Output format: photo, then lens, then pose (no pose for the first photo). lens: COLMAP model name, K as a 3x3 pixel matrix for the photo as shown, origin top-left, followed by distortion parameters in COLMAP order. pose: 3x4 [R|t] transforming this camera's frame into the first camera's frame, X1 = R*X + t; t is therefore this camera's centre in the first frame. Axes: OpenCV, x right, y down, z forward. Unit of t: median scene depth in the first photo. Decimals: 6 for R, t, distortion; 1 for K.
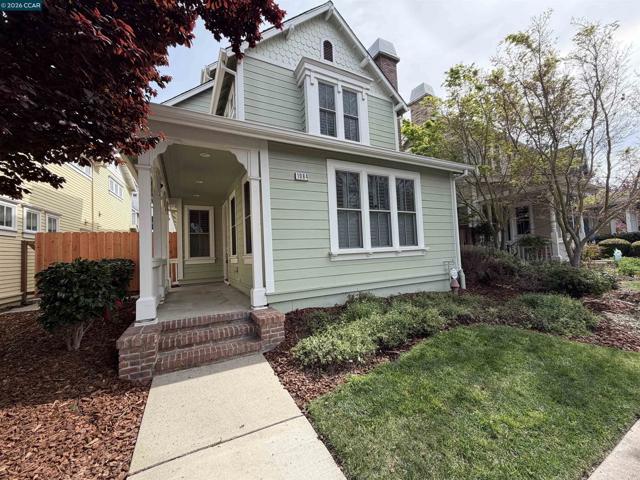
lens RADIAL K [[255.1, 0, 317.5], [0, 255.1, 241.2], [0, 0, 1]] dist [-0.000466, -0.000099]
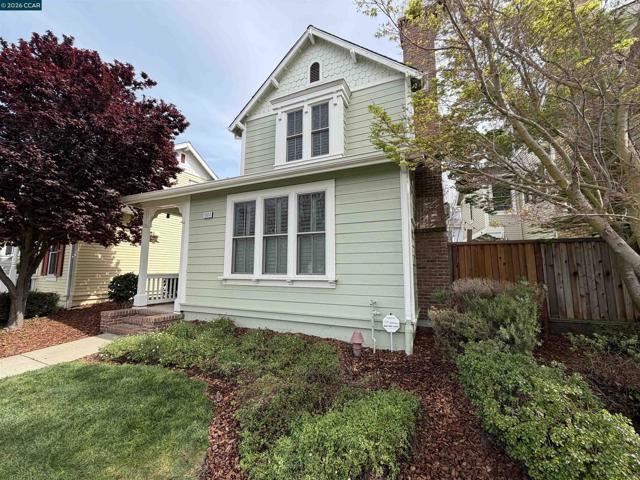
lens RADIAL K [[255.1, 0, 317.5], [0, 255.1, 241.2], [0, 0, 1]] dist [-0.000466, -0.000099]
pose [[0.619232, -0.041976, -0.784086, 1.069059], [0.003040, 0.998691, -0.051063, -0.048670], [0.785203, 0.029236, 0.618548, 0.547675]]
